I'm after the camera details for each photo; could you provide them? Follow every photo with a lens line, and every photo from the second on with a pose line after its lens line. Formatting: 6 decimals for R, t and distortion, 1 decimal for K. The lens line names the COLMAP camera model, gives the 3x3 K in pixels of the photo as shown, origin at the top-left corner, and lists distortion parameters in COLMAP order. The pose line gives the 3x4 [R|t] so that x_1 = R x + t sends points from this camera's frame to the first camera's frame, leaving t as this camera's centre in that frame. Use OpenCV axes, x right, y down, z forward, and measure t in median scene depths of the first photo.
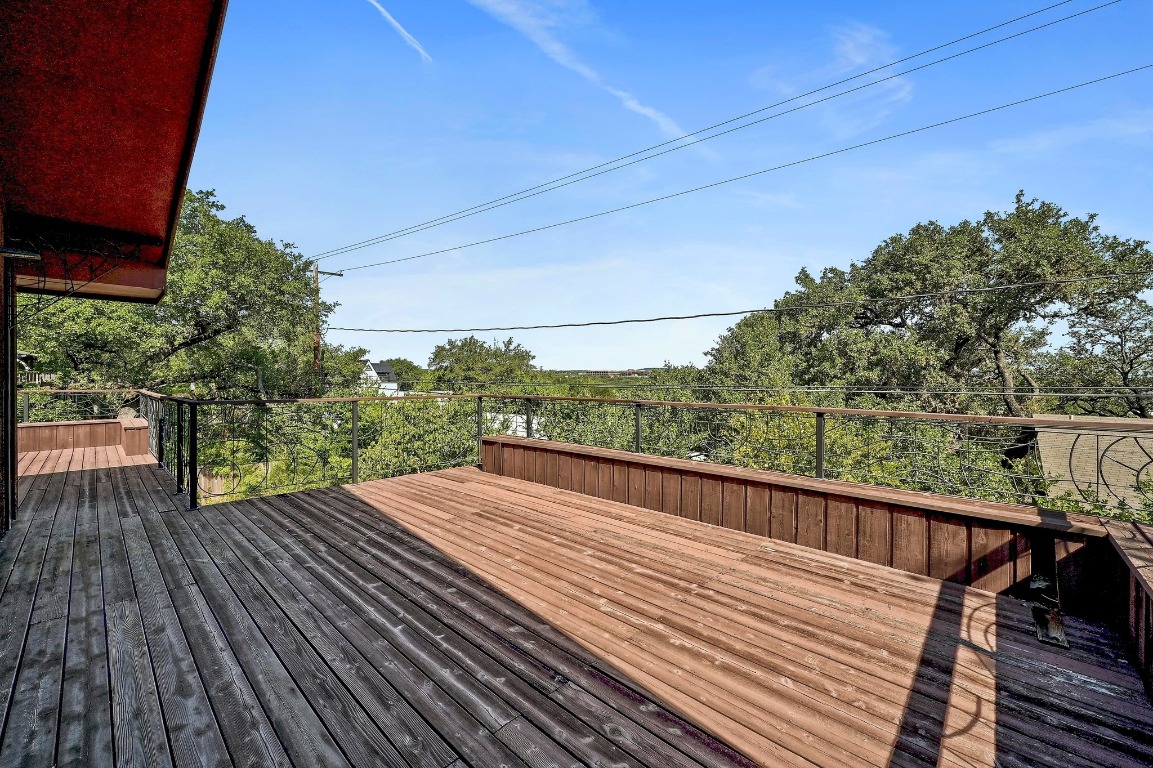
lens RADIAL K [[459.5, 0, 577.3], [0, 459.5, 381.6], [0, 0, 1]] dist [0.000173, -0.000249]
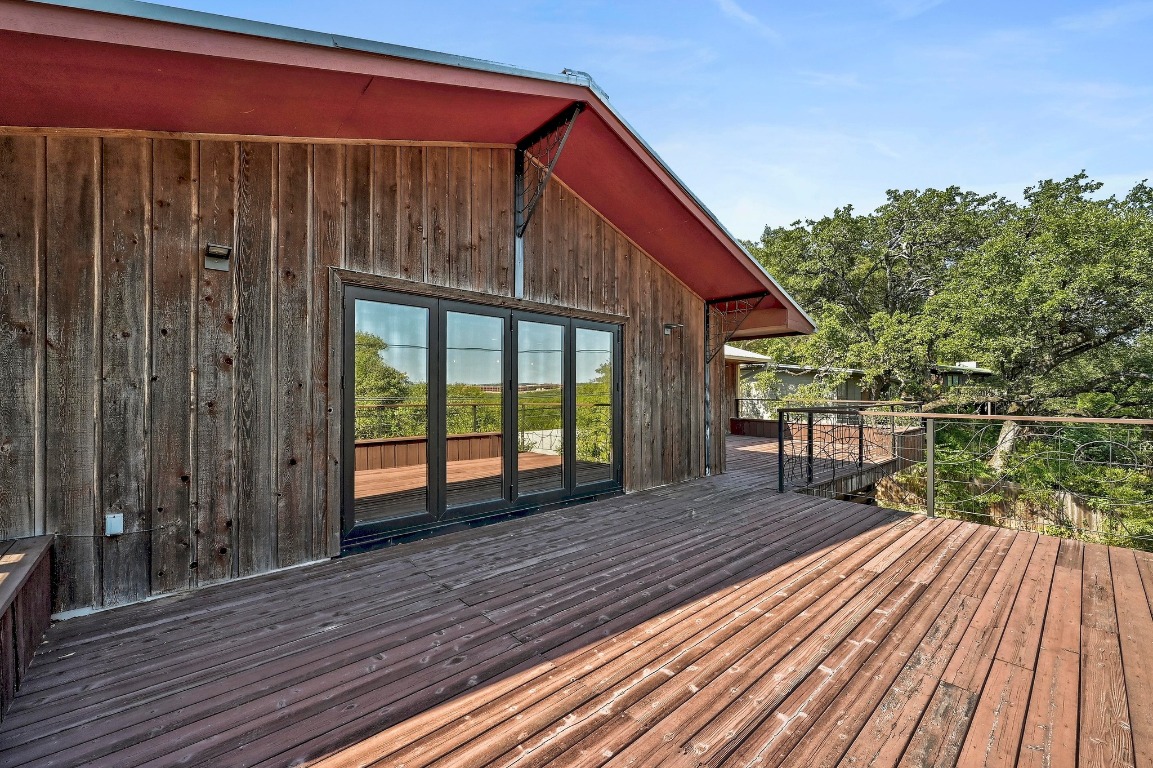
lens RADIAL K [[459.5, 0, 577.7], [0, 459.5, 388.8], [0, 0, 1]] dist [0.000173, -0.000249]
pose [[-0.090186, -0.009857, -0.995876, 0.688457], [-0.006668, 0.999935, -0.009293, 0.003524], [0.995903, 0.005802, -0.090245, 0.739833]]
